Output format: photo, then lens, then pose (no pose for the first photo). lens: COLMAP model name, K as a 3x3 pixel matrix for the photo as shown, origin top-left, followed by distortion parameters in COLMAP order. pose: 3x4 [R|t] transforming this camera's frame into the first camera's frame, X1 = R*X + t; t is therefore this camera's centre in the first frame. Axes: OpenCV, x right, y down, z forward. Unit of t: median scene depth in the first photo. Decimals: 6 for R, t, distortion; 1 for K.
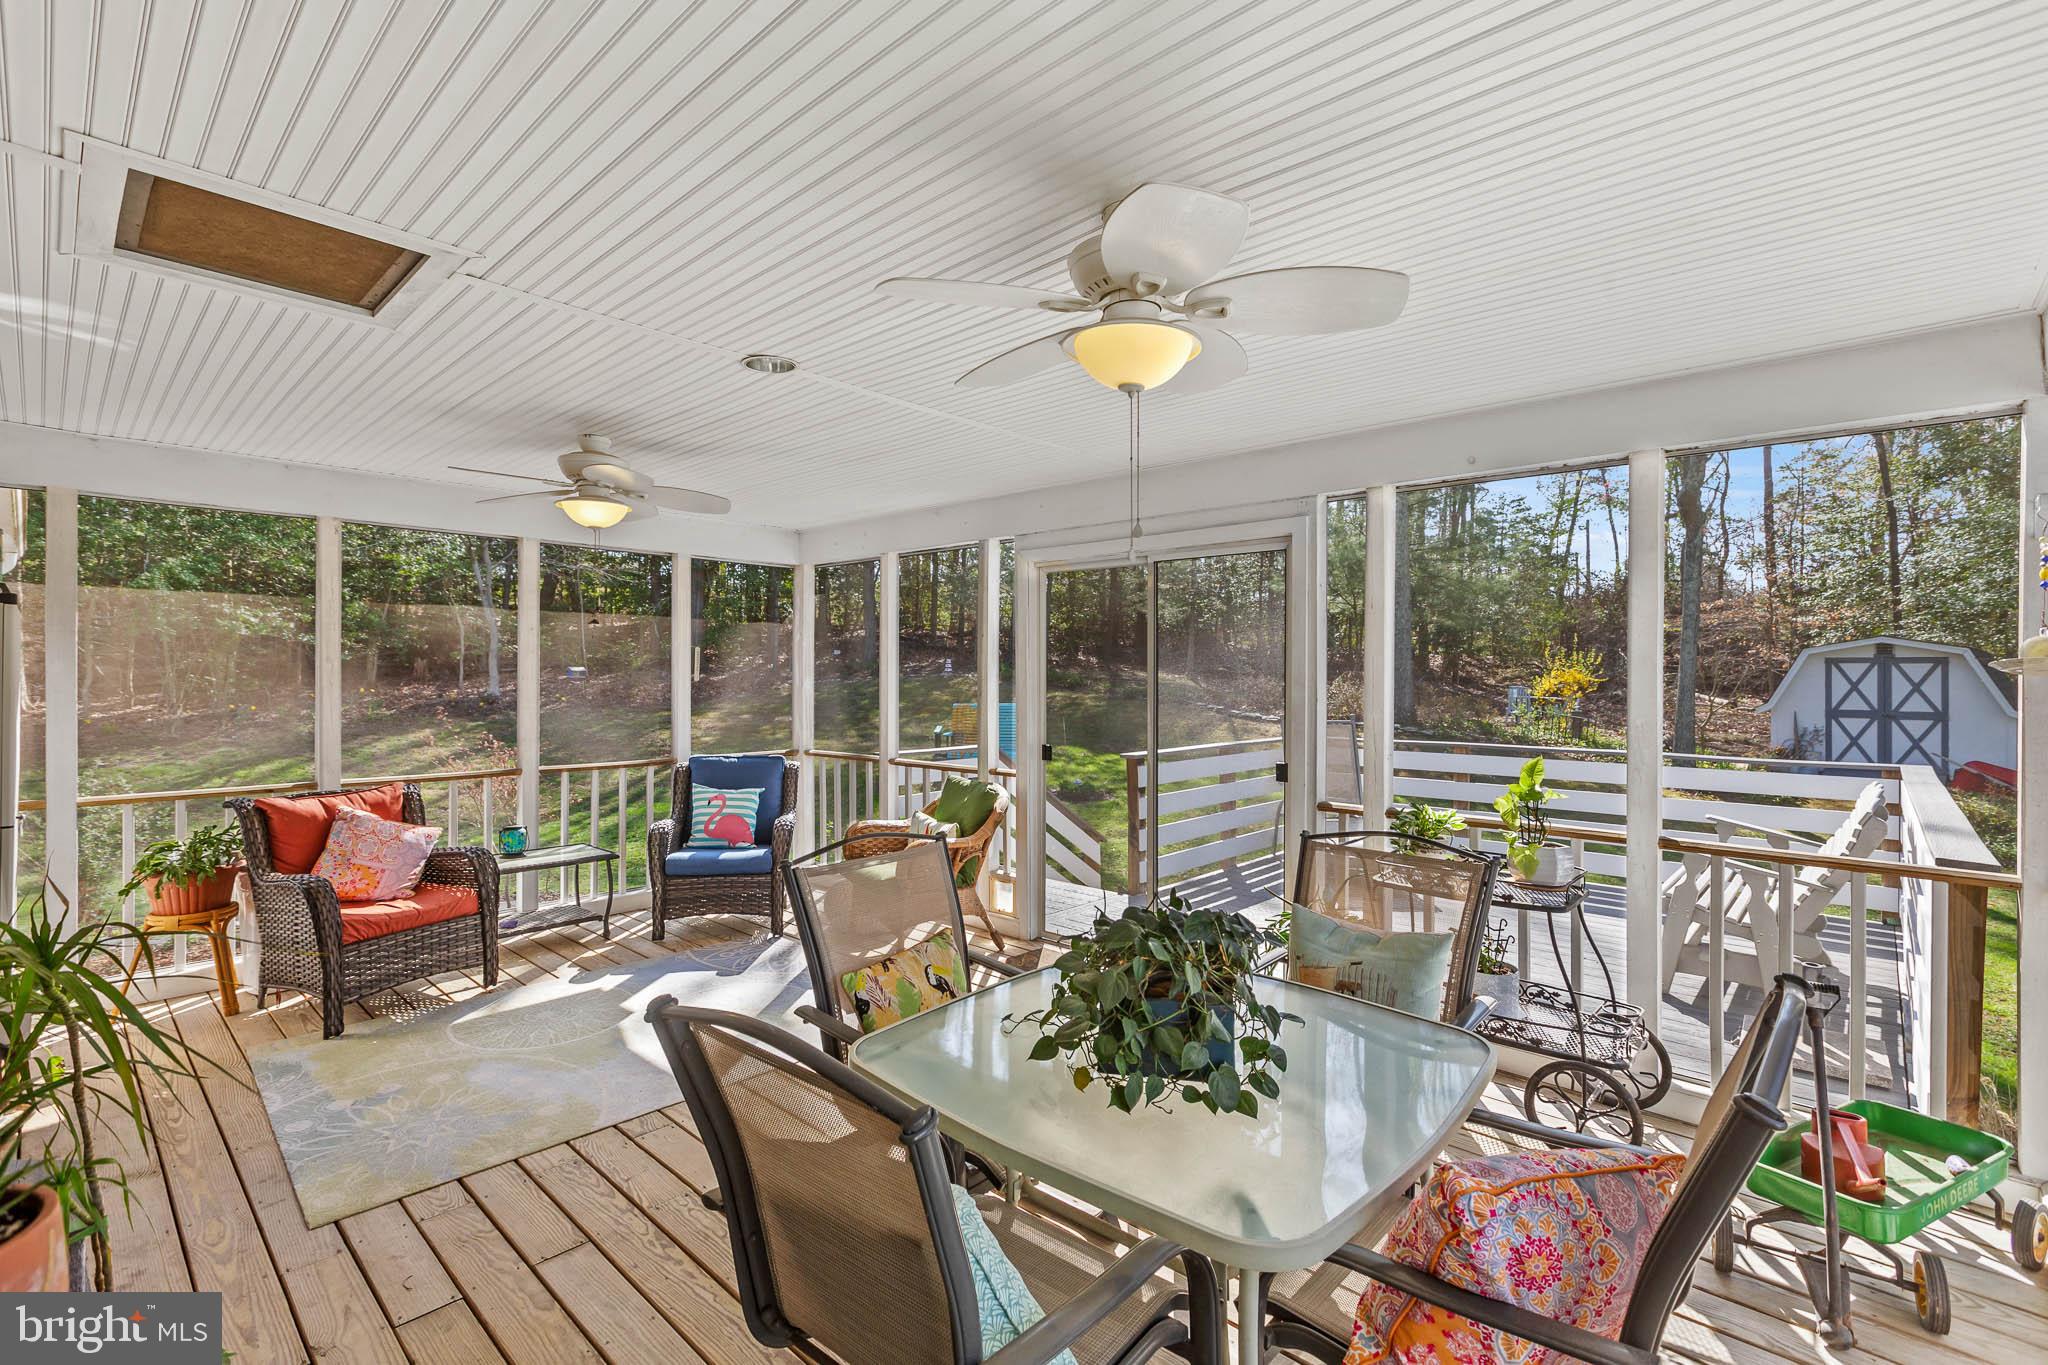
lens RADIAL K [[920.7, 0, 1018.5], [0, 920.7, 679.4], [0, 0, 1]] dist [0.000730, 0.000003]
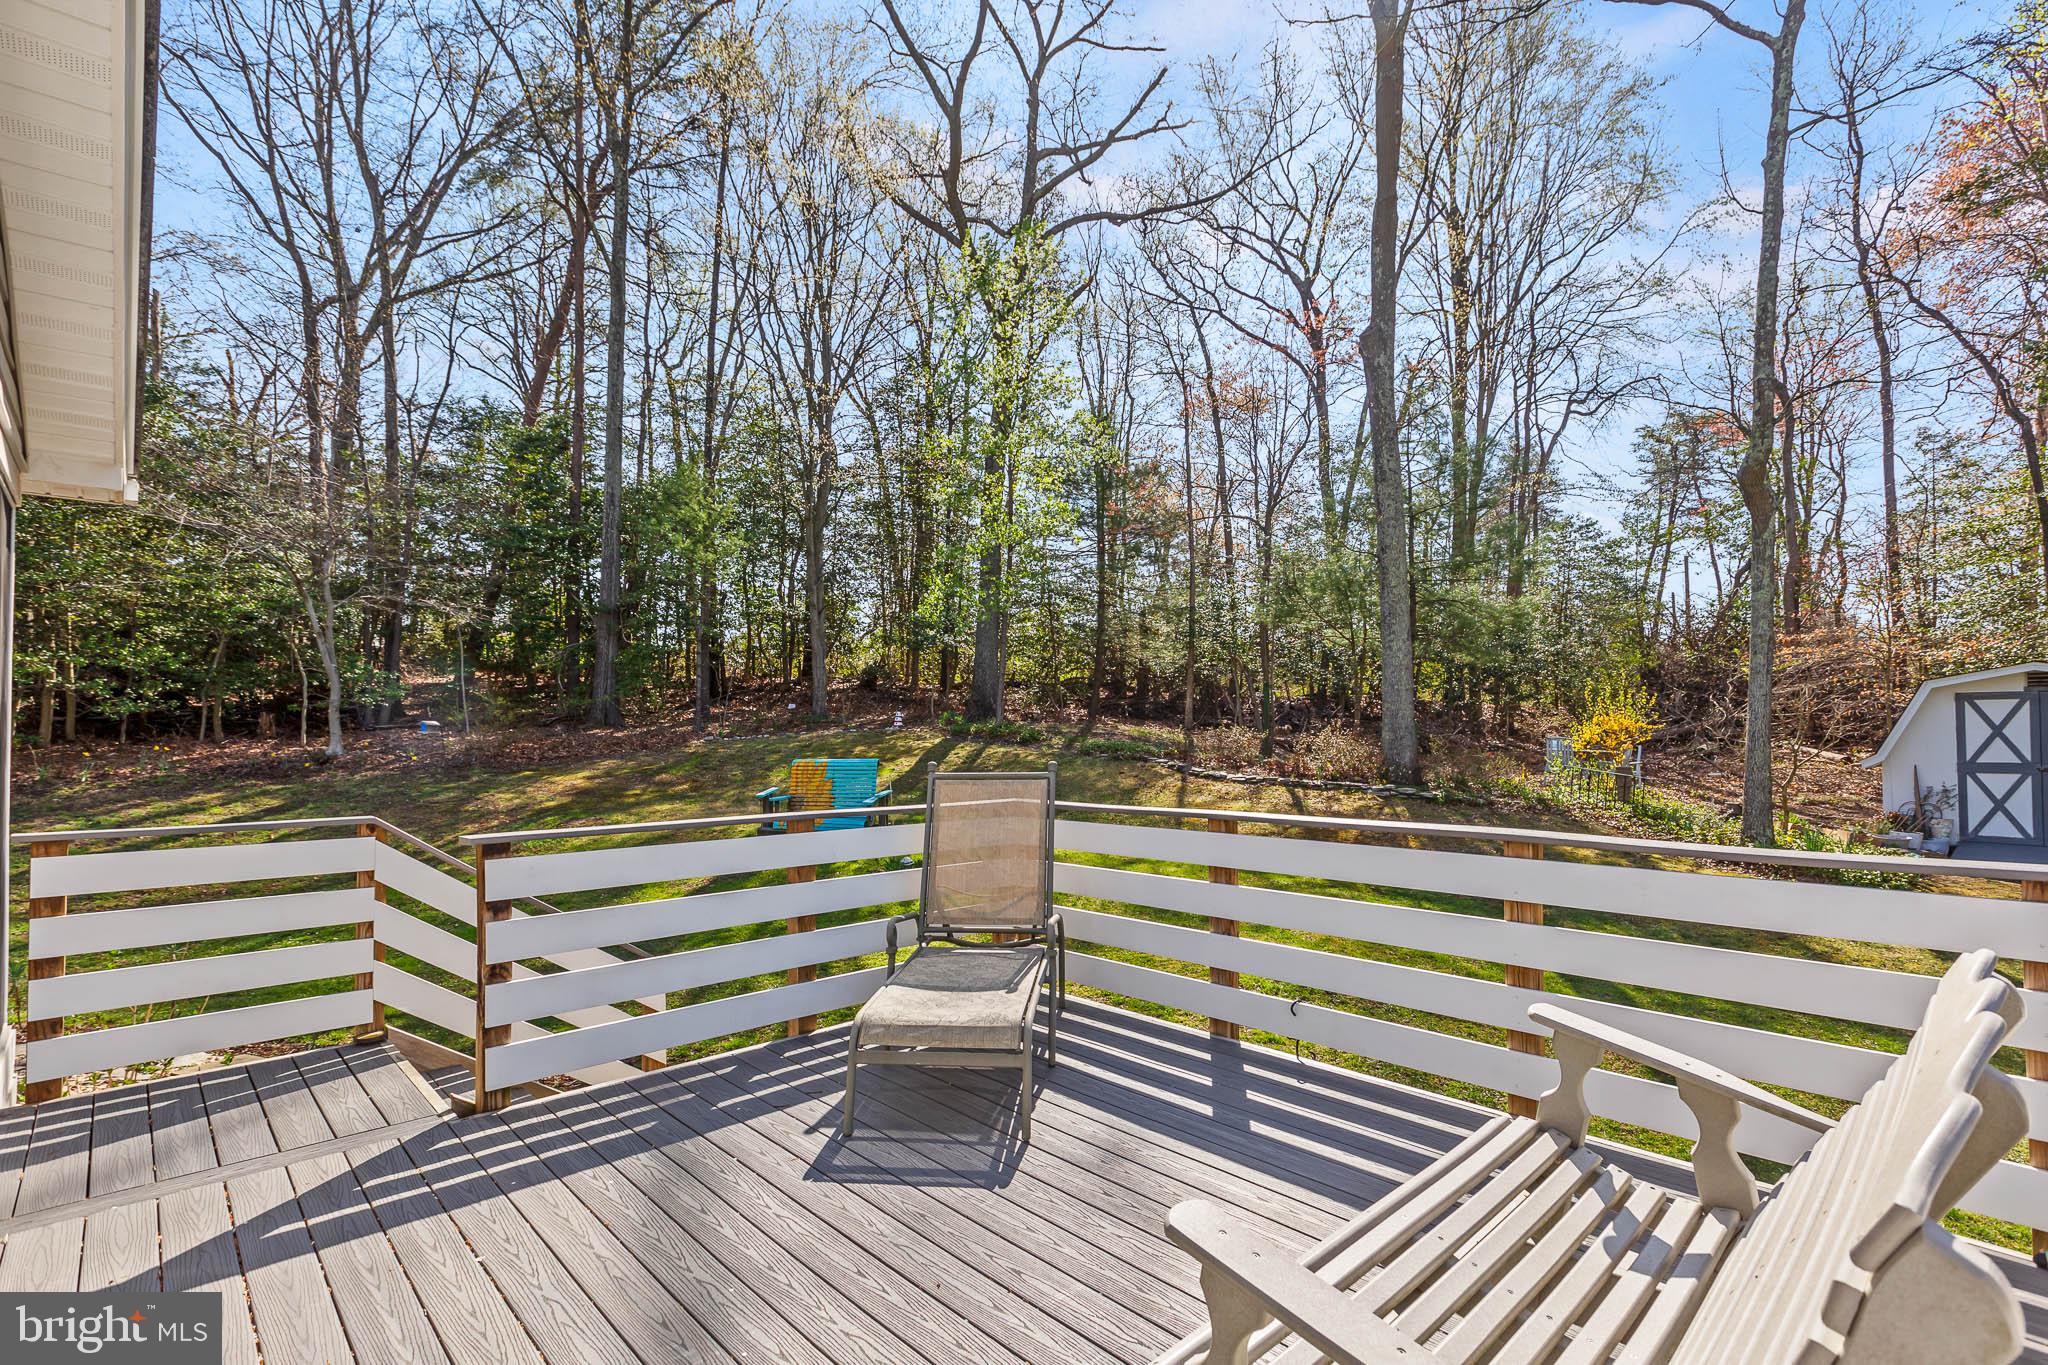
lens RADIAL K [[920.7, 0, 1062.8], [0, 920.7, 727.1], [0, 0, 1]] dist [0.000730, 0.000003]
pose [[0.998011, -0.006935, -0.062655, 0.133864], [0.005883, 0.999839, -0.016970, 0.008280], [0.062763, 0.016567, 0.997891, 0.140404]]
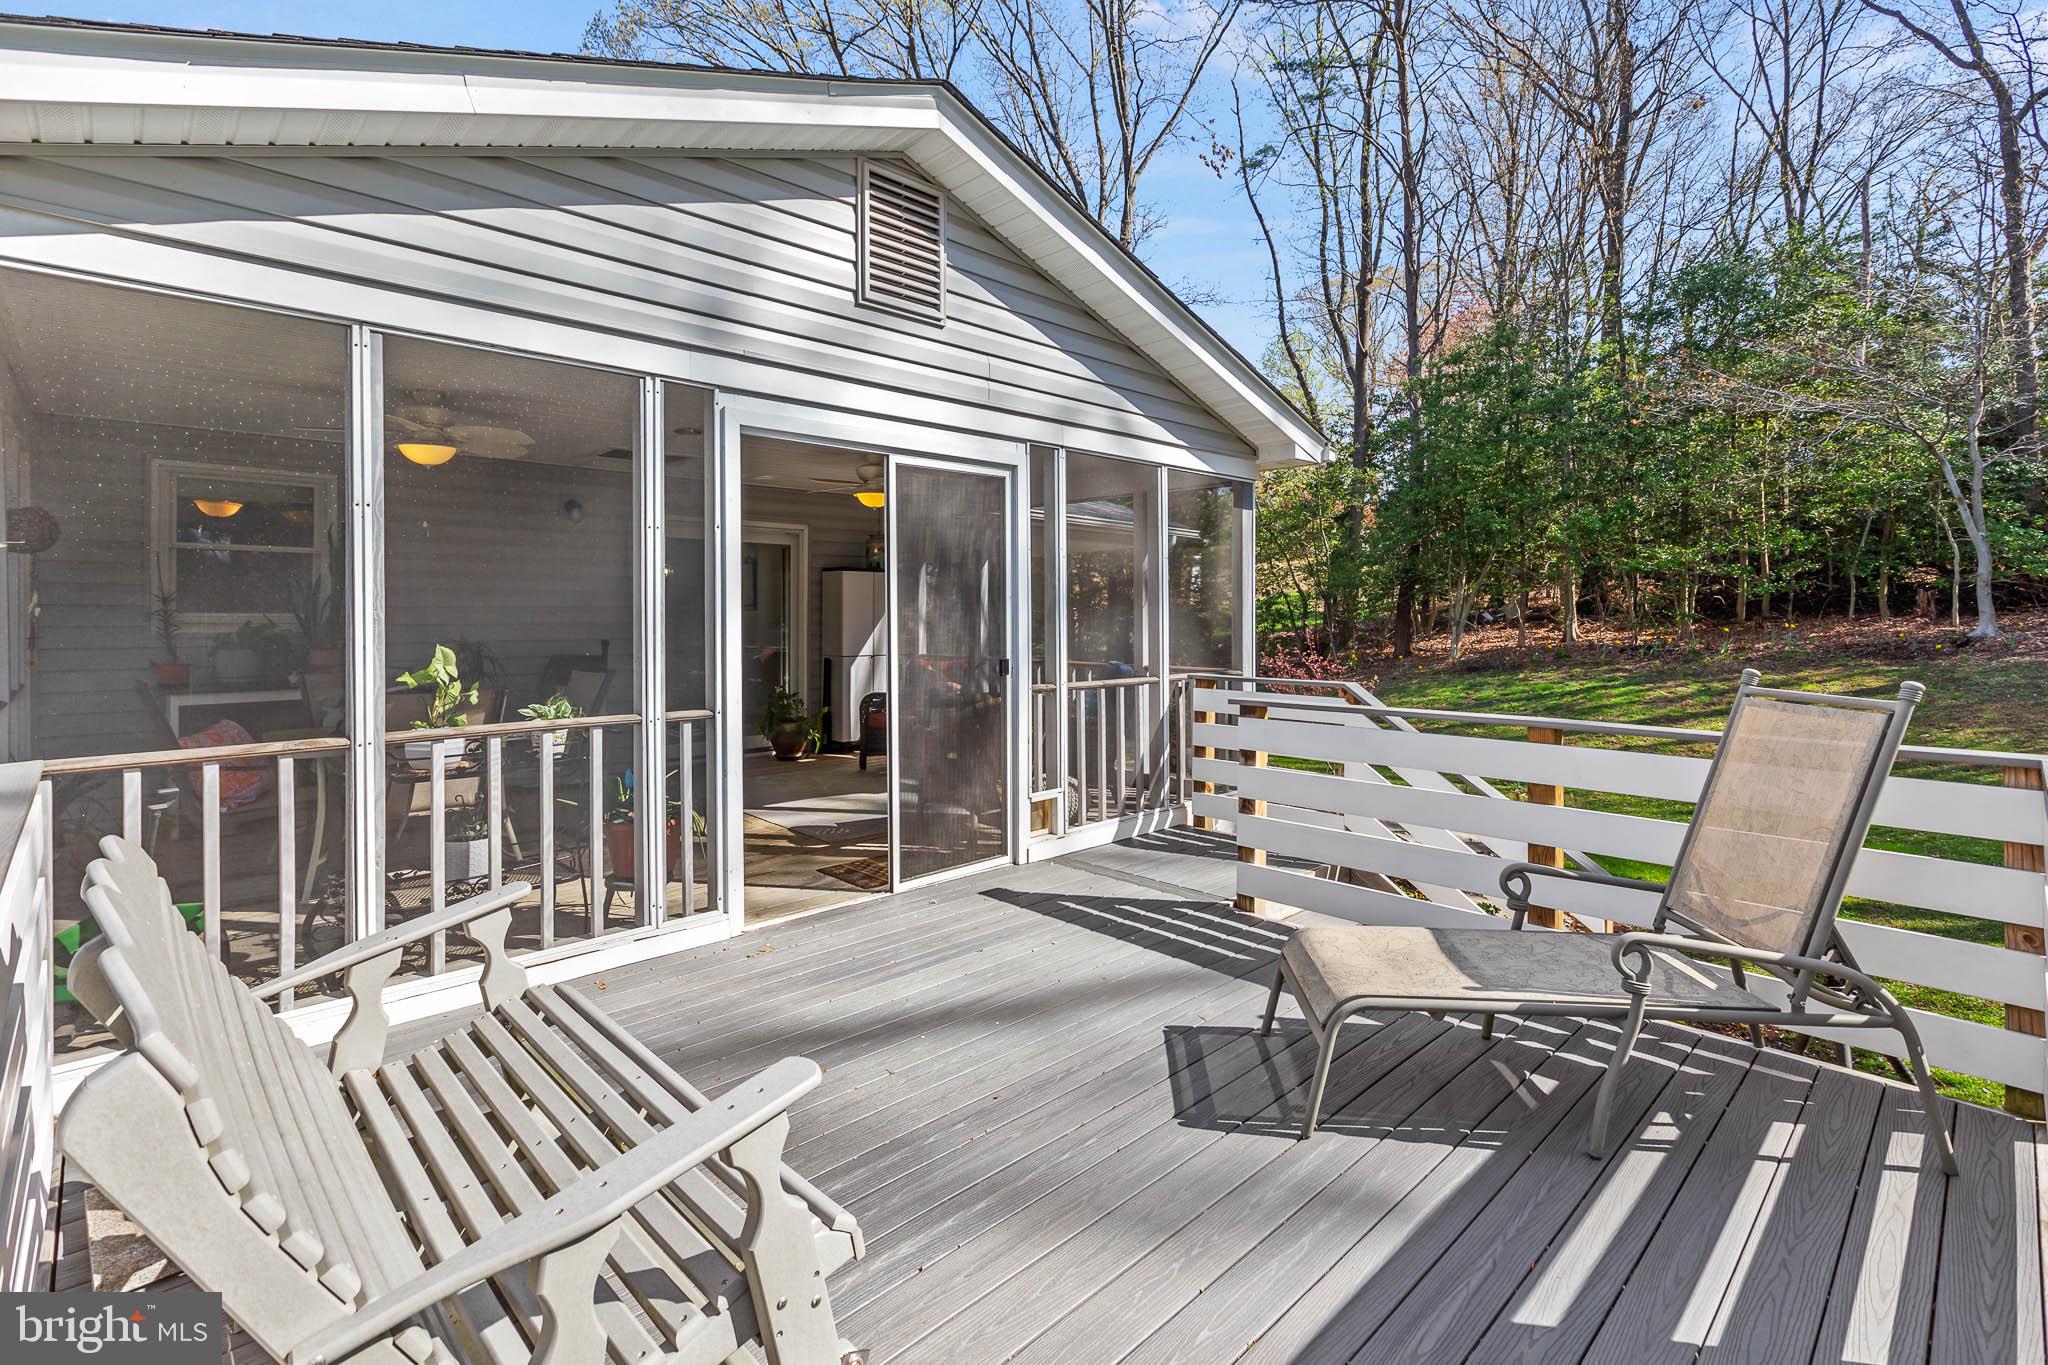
lens RADIAL K [[920.7, 0, 1003.2], [0, 920.7, 614.8], [0, 0, 1]] dist [0.000730, 0.000003]
pose [[-0.073662, -0.007904, -0.997252, 0.503521], [-0.004104, 0.999963, -0.007622, 0.001913], [0.997275, 0.003531, -0.073692, 0.556306]]
